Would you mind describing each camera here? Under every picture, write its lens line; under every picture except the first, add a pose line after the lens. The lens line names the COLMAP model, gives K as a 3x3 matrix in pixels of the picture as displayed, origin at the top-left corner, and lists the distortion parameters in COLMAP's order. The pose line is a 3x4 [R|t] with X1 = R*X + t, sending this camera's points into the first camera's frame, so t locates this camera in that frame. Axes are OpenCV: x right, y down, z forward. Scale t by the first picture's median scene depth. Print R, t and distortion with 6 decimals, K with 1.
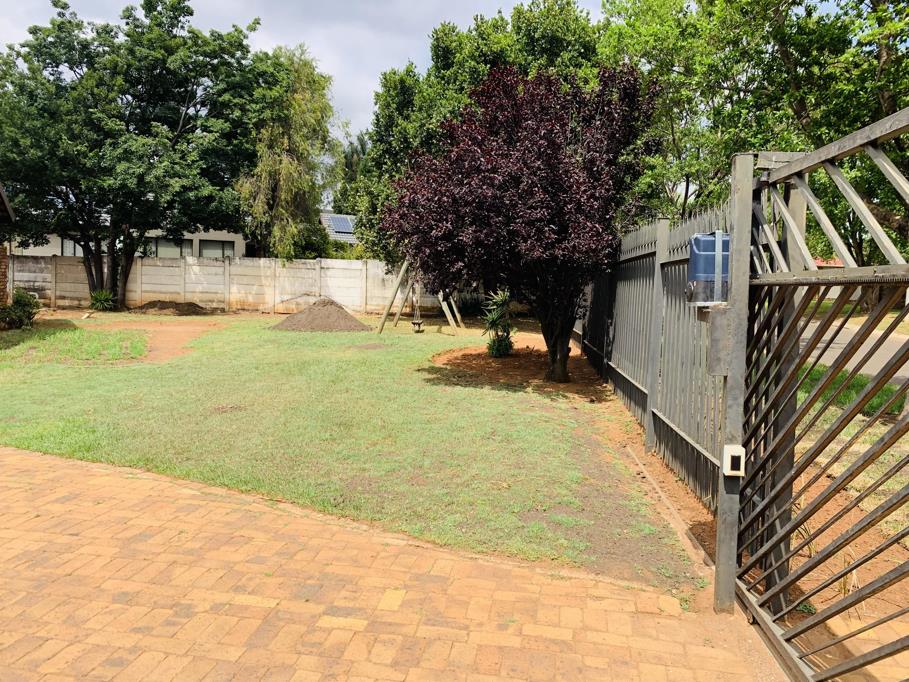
lens RADIAL K [[720.6, 0, 449.6], [0, 720.6, 336.5], [0, 0, 1]] dist [0.012387, -0.012219]
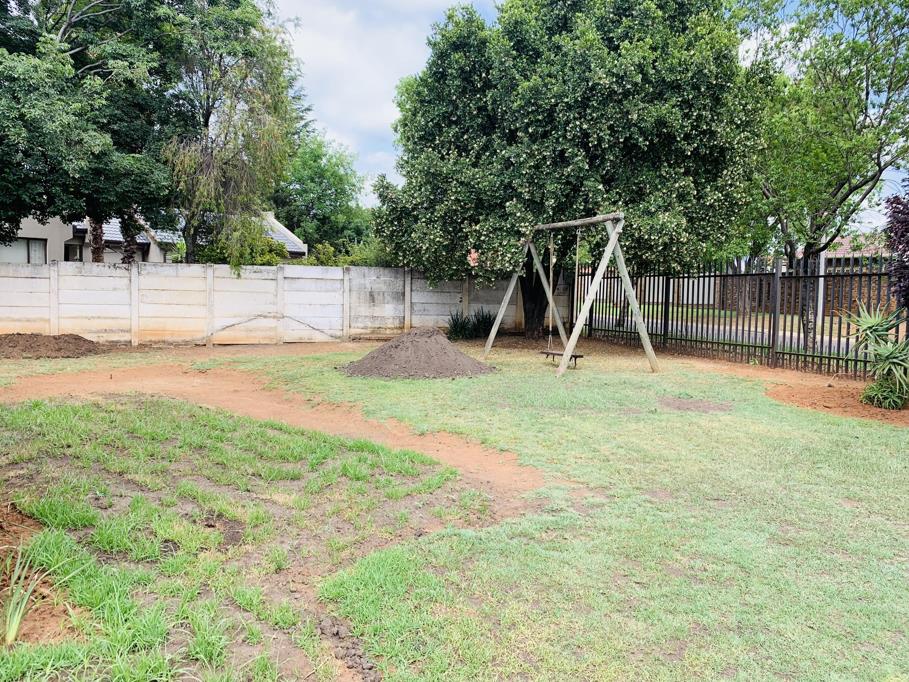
lens RADIAL K [[720.6, 0, 454.3], [0, 720.6, 343.4], [0, 0, 1]] dist [0.012387, -0.012219]
pose [[0.894778, -0.048926, 0.443823, -0.346434], [0.047649, 0.998766, 0.014038, -0.032958], [-0.443961, 0.008587, 0.896005, 0.293925]]
